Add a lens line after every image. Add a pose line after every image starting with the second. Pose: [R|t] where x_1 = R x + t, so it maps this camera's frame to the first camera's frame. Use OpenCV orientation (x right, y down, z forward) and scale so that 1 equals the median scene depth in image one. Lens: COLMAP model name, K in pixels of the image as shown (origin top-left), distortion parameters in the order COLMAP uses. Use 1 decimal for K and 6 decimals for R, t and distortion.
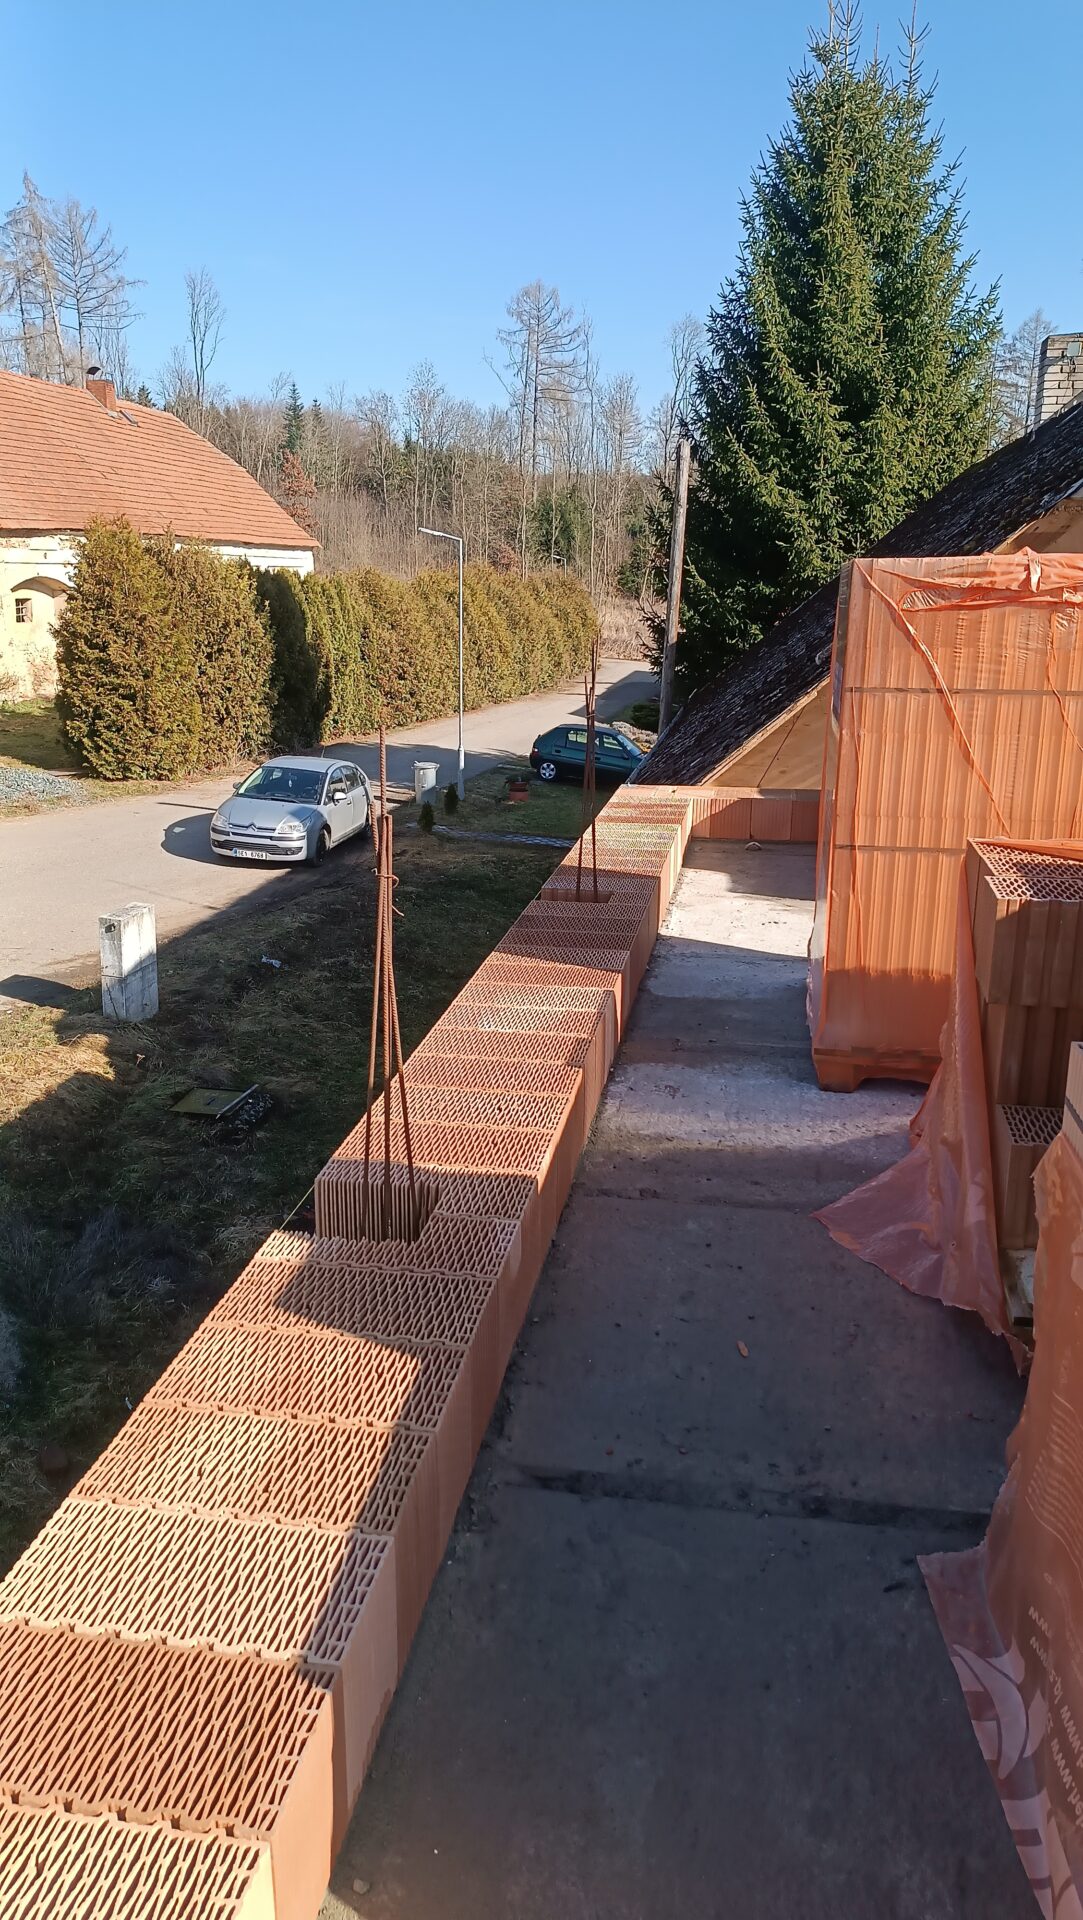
lens RADIAL K [[1387.1, 0, 539.9], [0, 1387.1, 959.0], [0, 0, 1]] dist [0.012726, -0.021188]
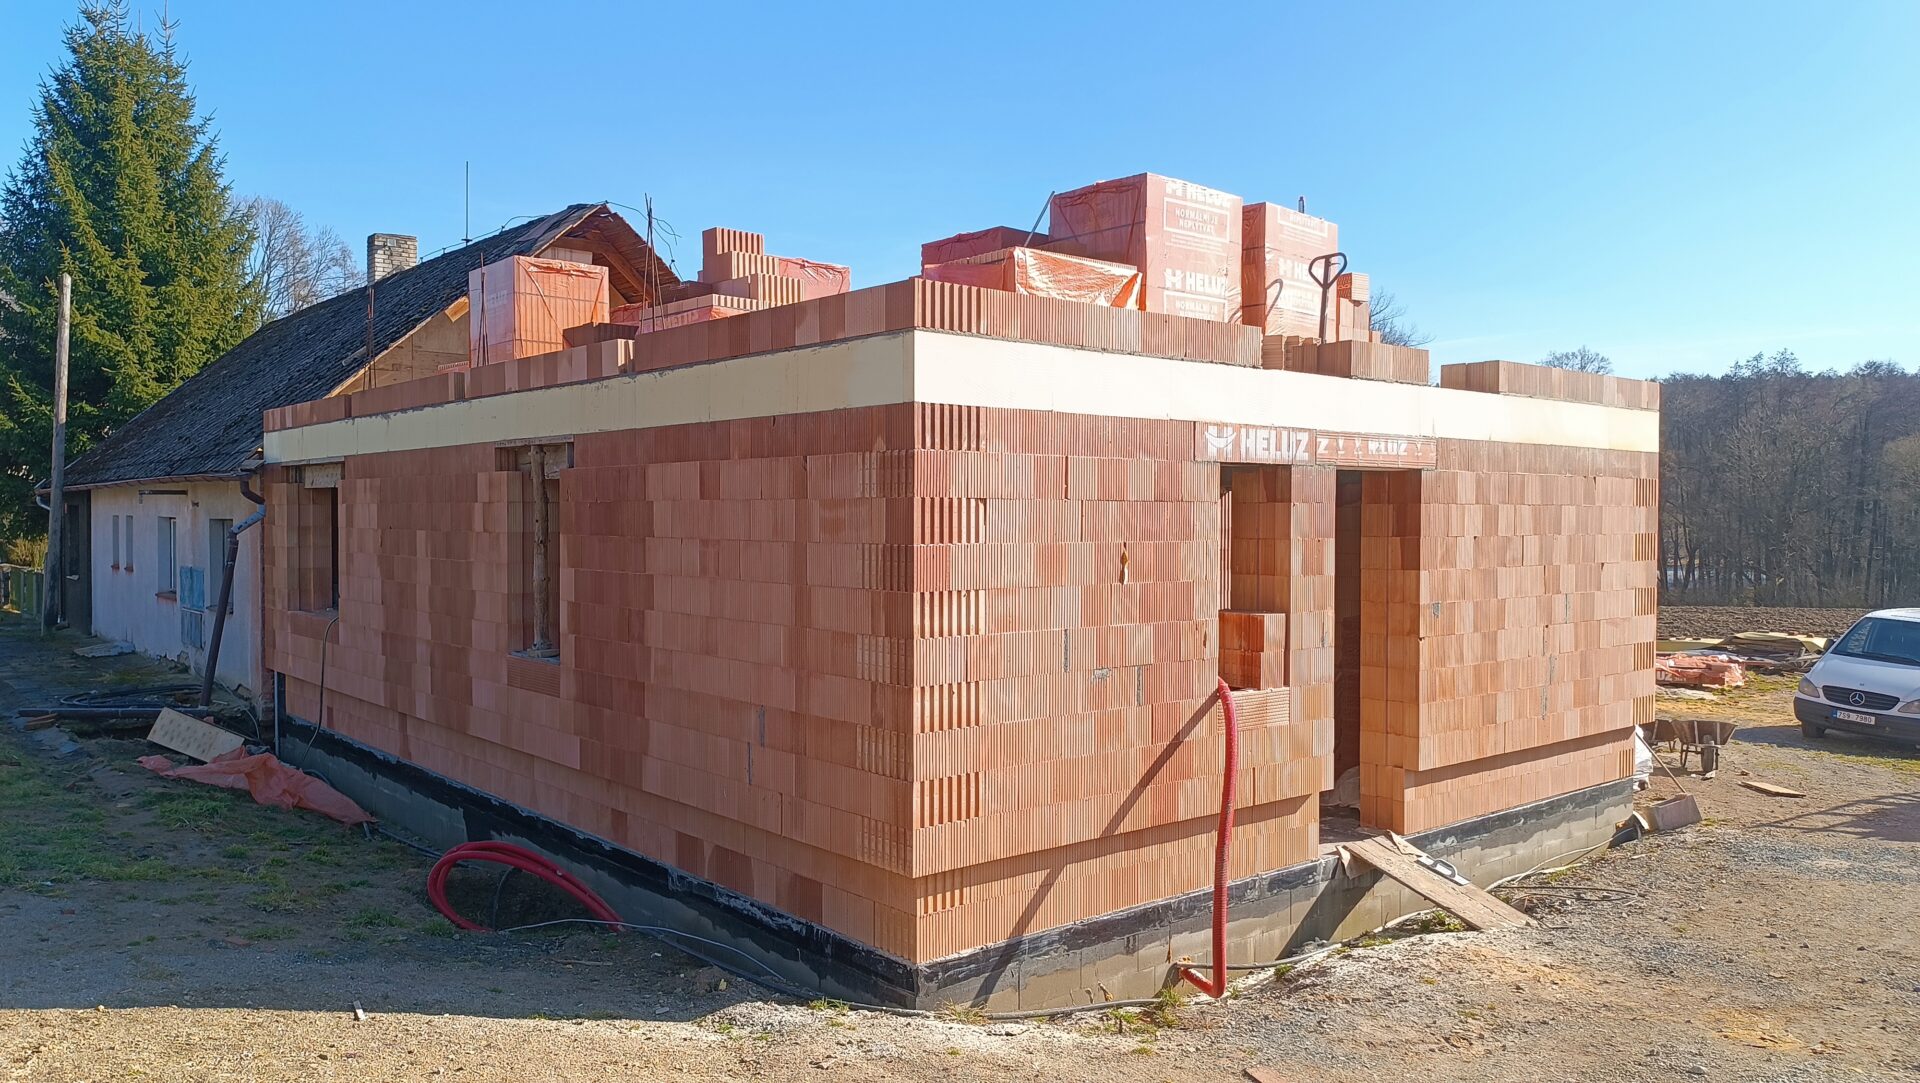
lens RADIAL K [[1387.1, 0, 965.3], [0, 1387.1, 556.8], [0, 0, 1]] dist [0.012726, -0.021188]
pose [[0.642074, -0.024784, 0.766242, -0.285399], [0.205216, 0.968560, -0.140633, 0.191486], [-0.738666, 0.247541, 0.626973, -0.298783]]
